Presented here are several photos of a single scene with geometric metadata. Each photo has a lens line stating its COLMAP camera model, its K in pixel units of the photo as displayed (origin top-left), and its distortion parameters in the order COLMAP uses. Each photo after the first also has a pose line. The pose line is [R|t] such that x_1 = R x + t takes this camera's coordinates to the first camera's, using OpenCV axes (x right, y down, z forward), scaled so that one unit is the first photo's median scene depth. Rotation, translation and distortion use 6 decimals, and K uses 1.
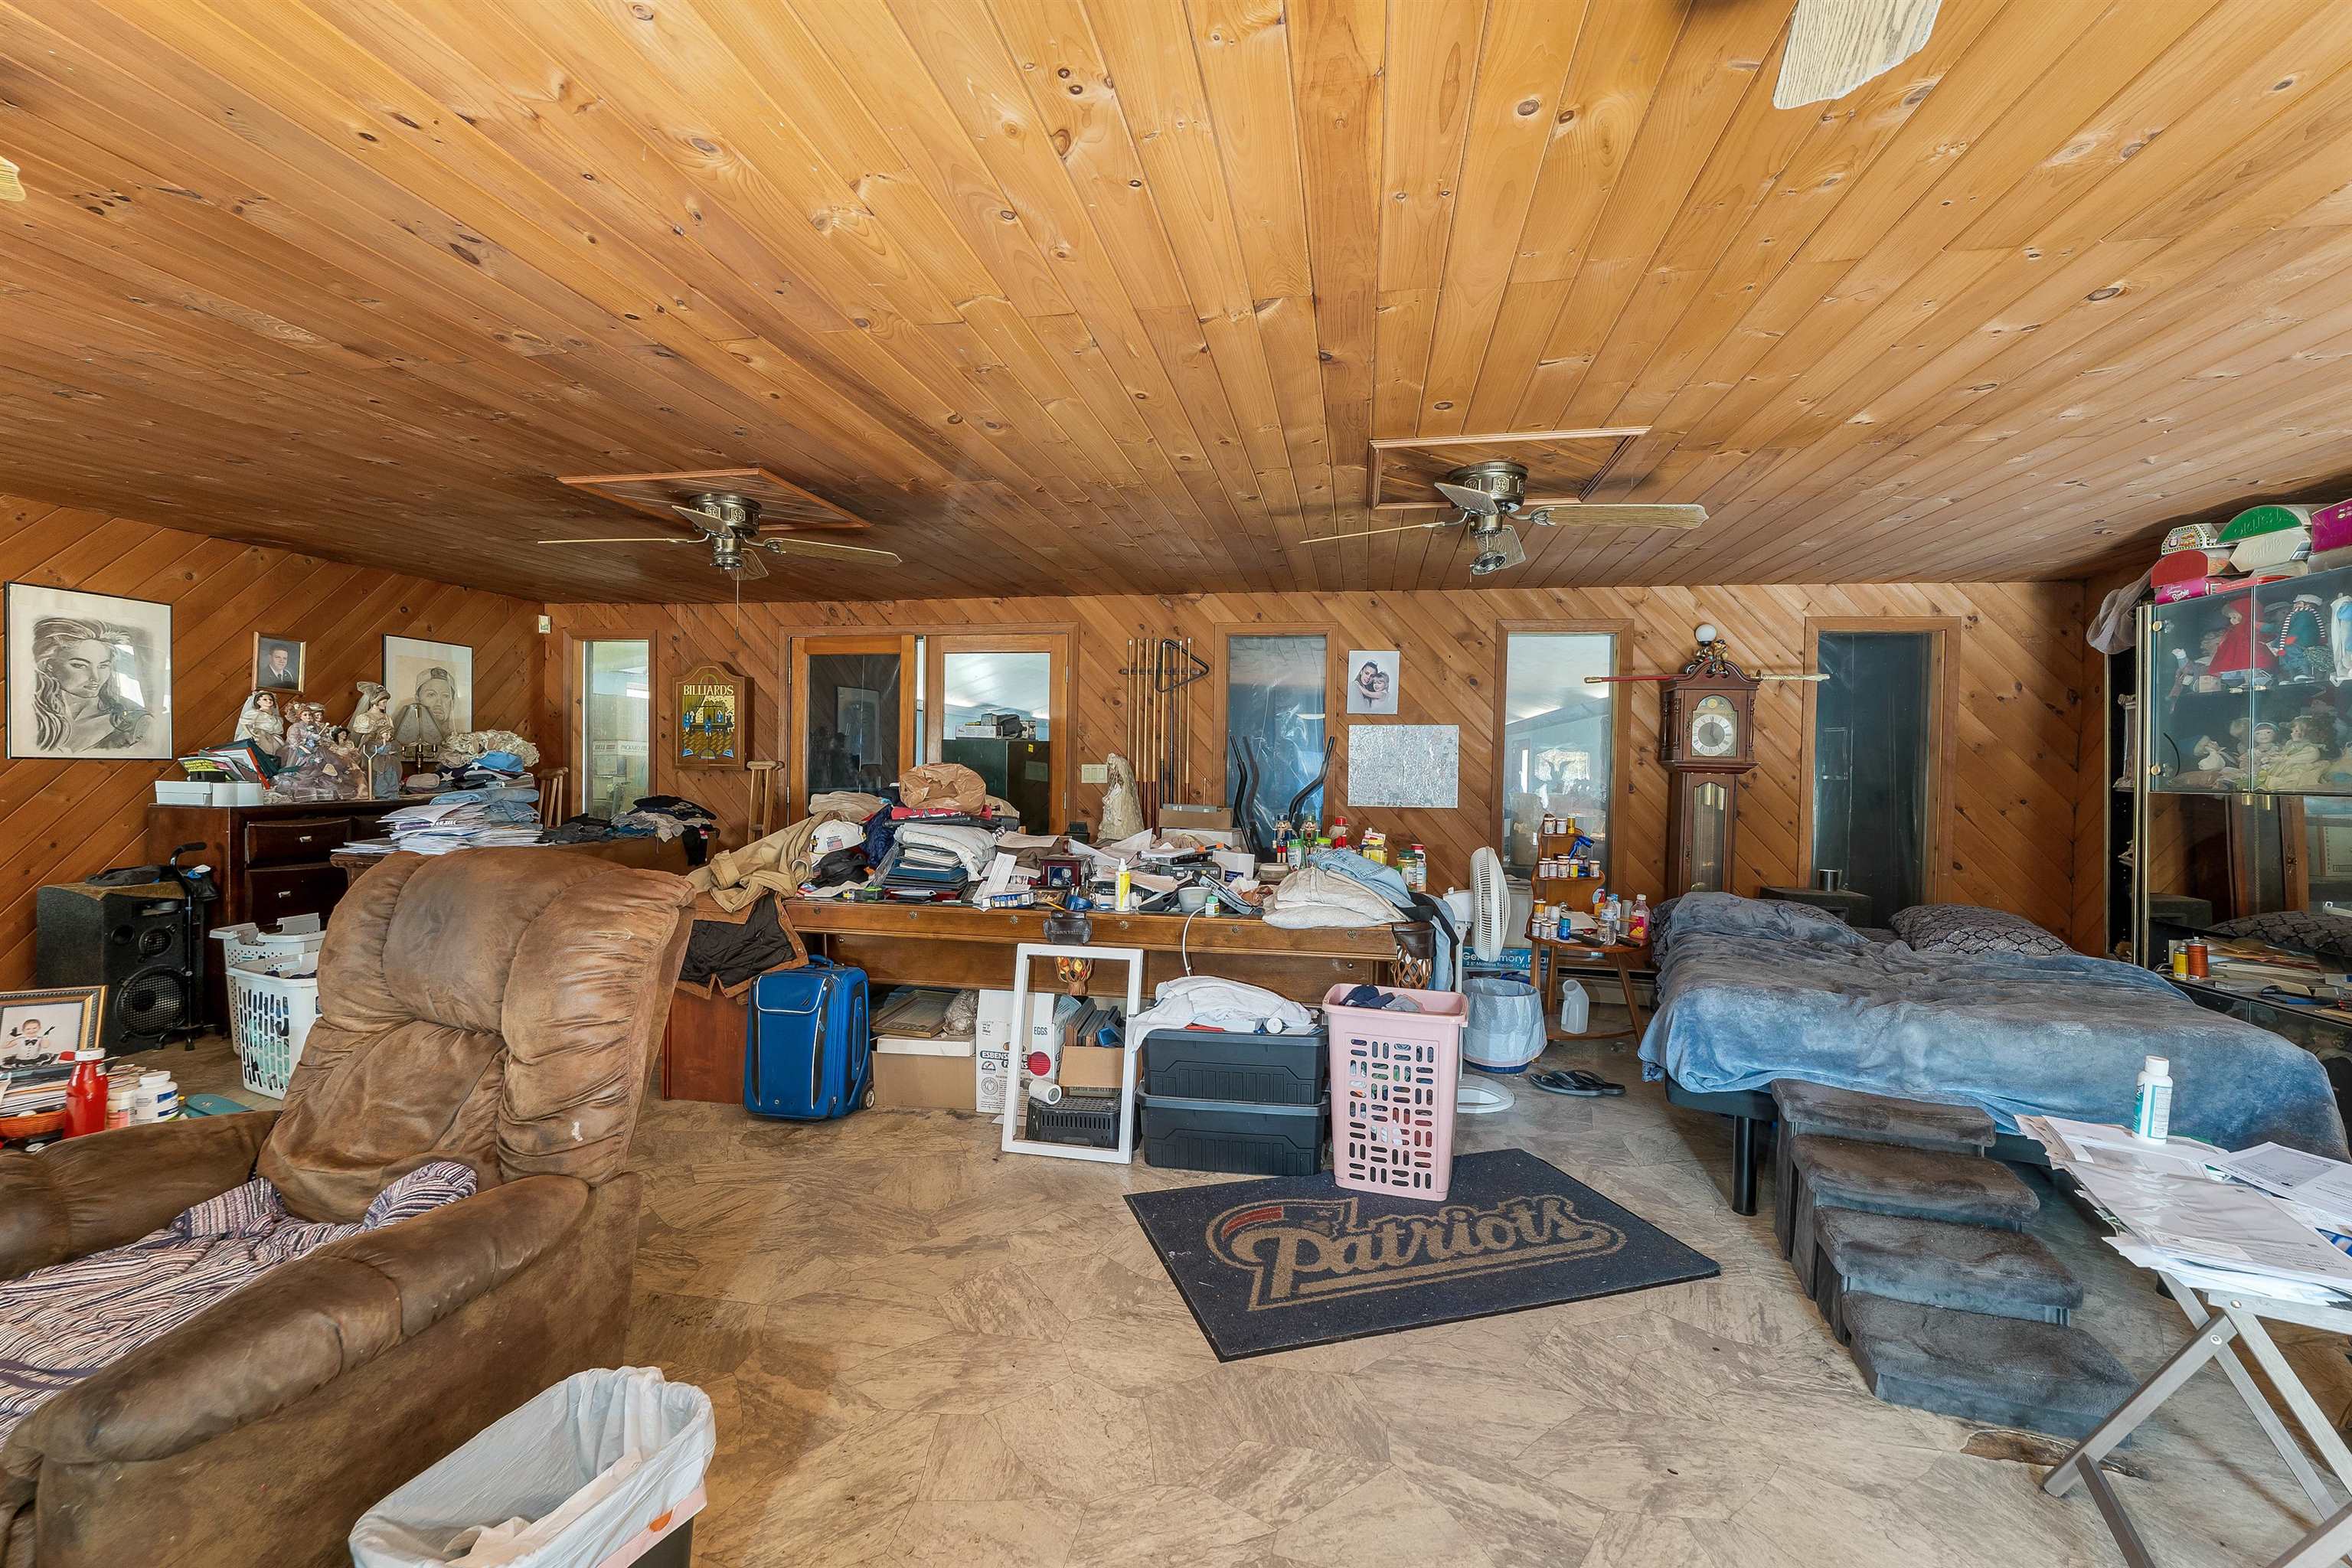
lens RADIAL K [[980.1, 0, 1163.4], [0, 980.1, 776.6], [0, 0, 1]] dist [0.001606, 0.000021]
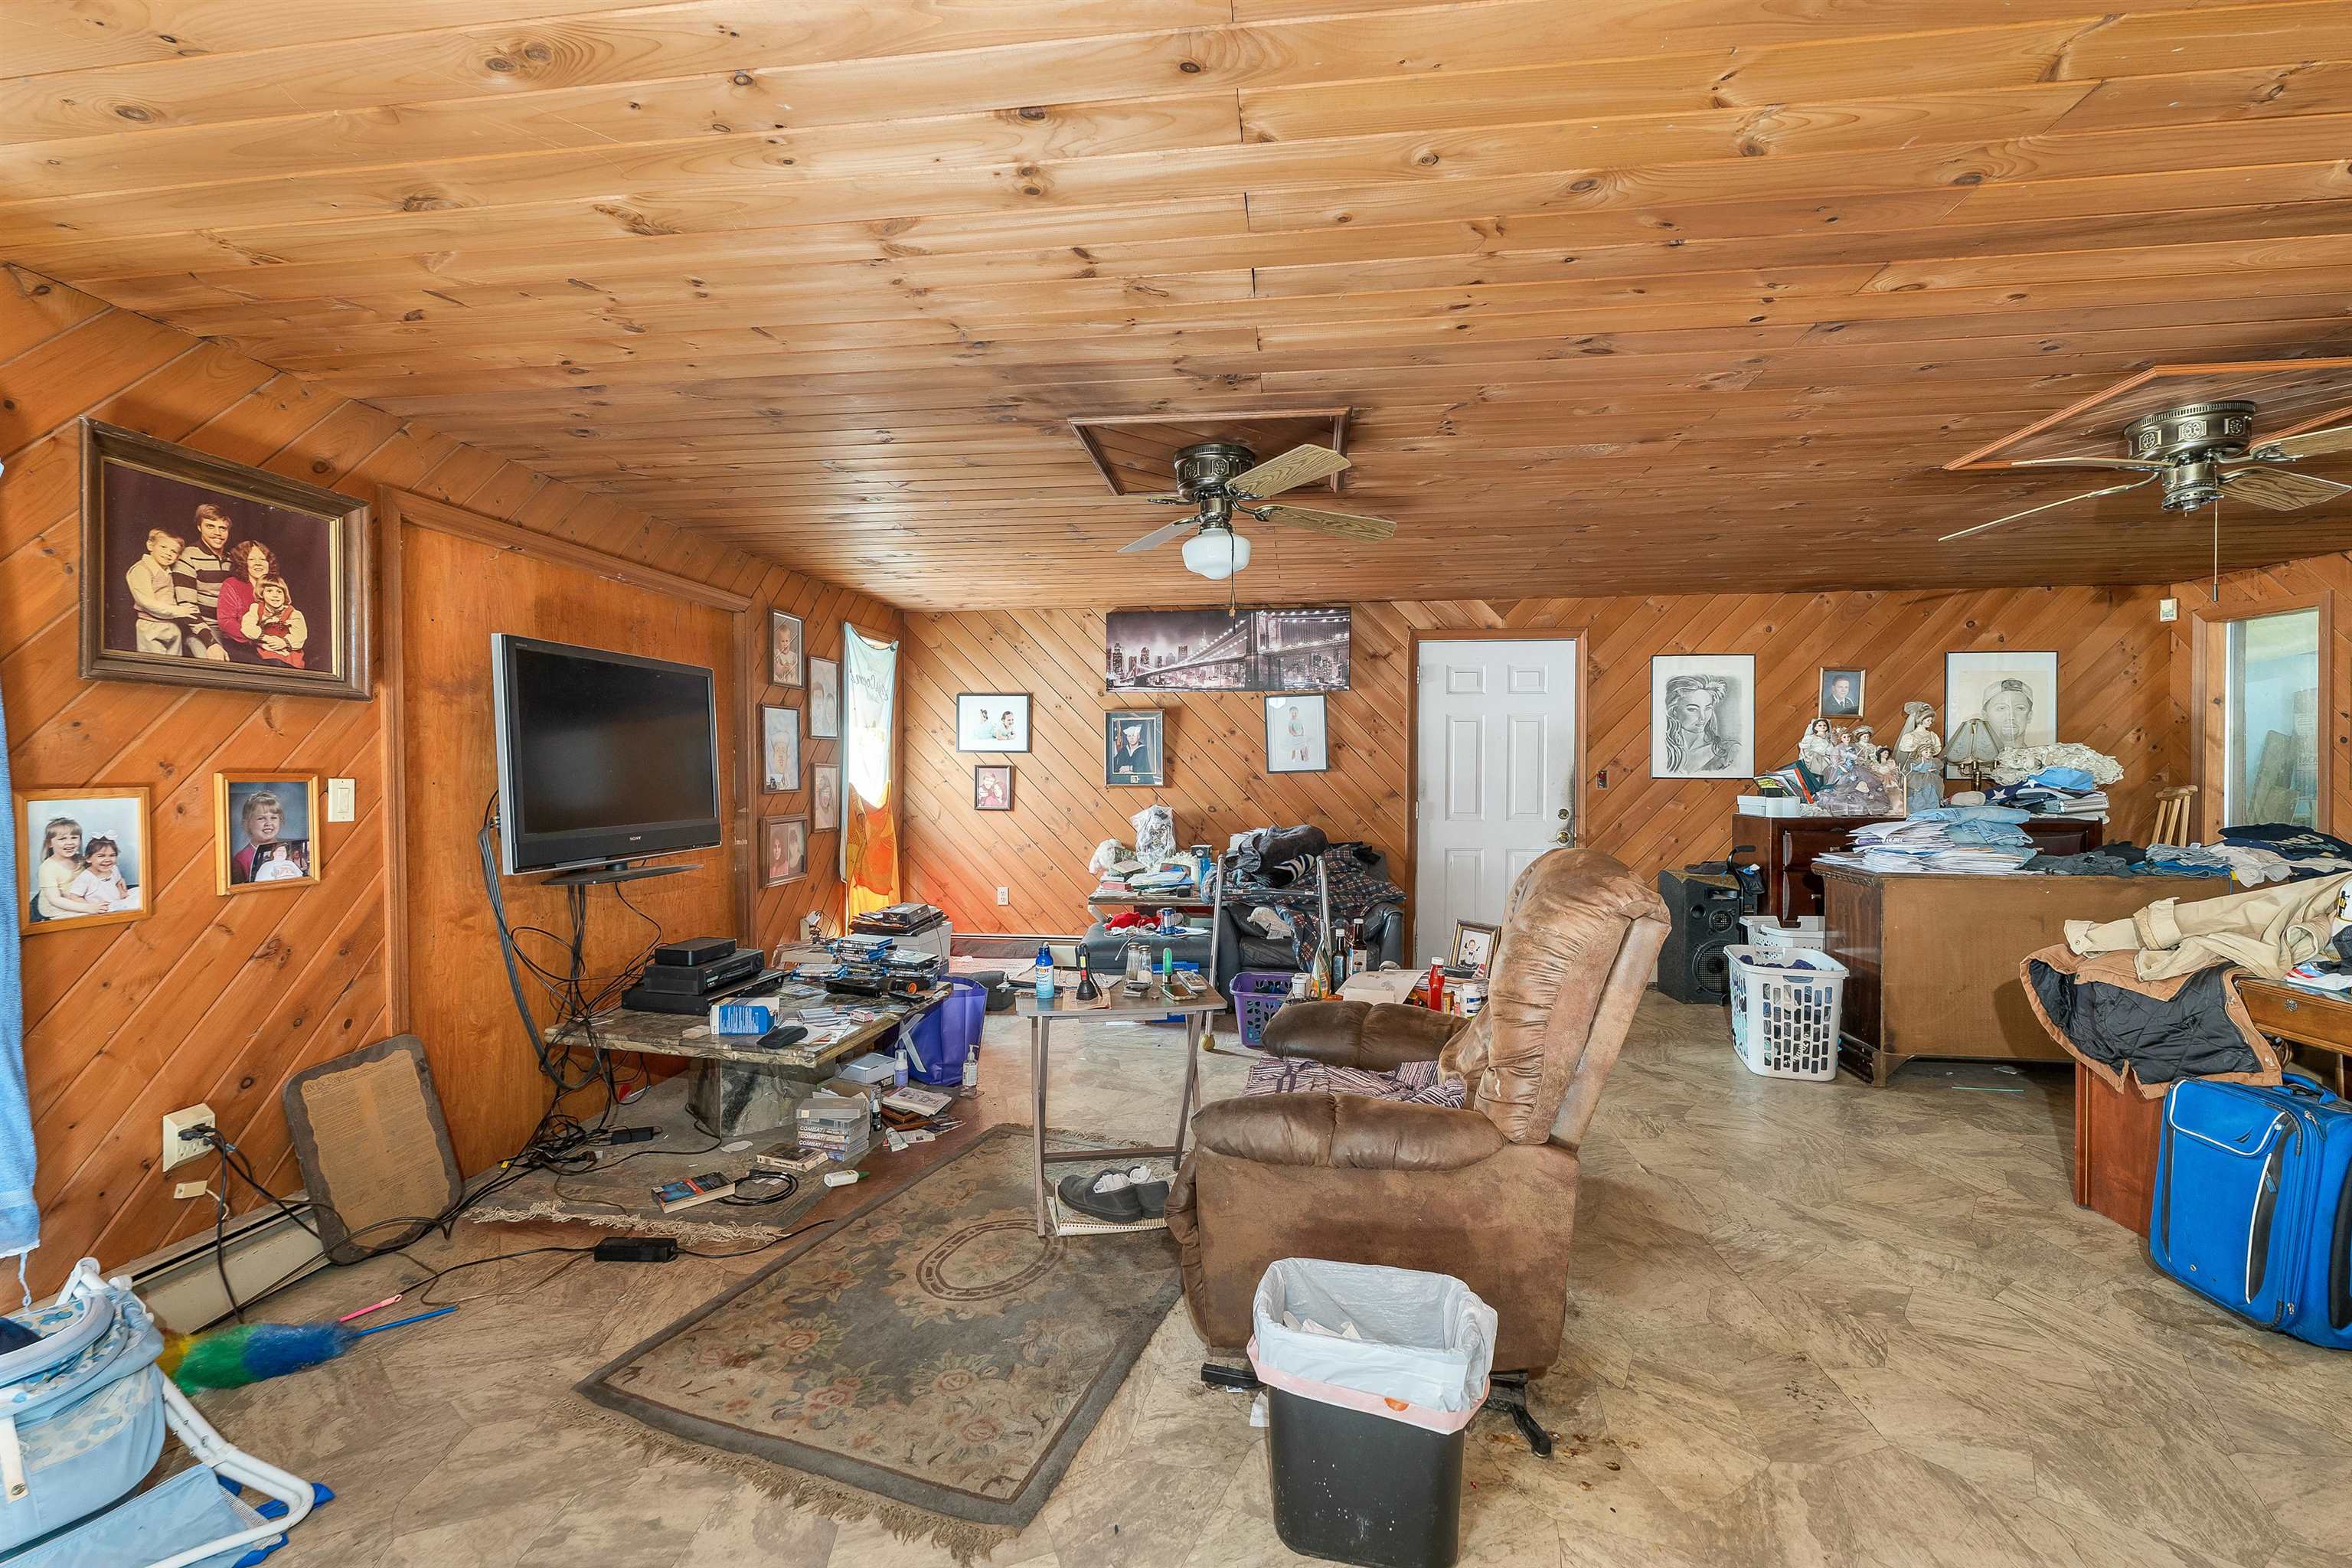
lens RADIAL K [[980.1, 0, 1163.3], [0, 980.1, 772.3], [0, 0, 1]] dist [0.001606, 0.000021]
pose [[0.075626, -0.013655, -0.997043, 0.189391], [-0.010744, 0.999837, -0.014508, 0.000875], [0.997078, 0.011810, 0.075467, 0.171158]]
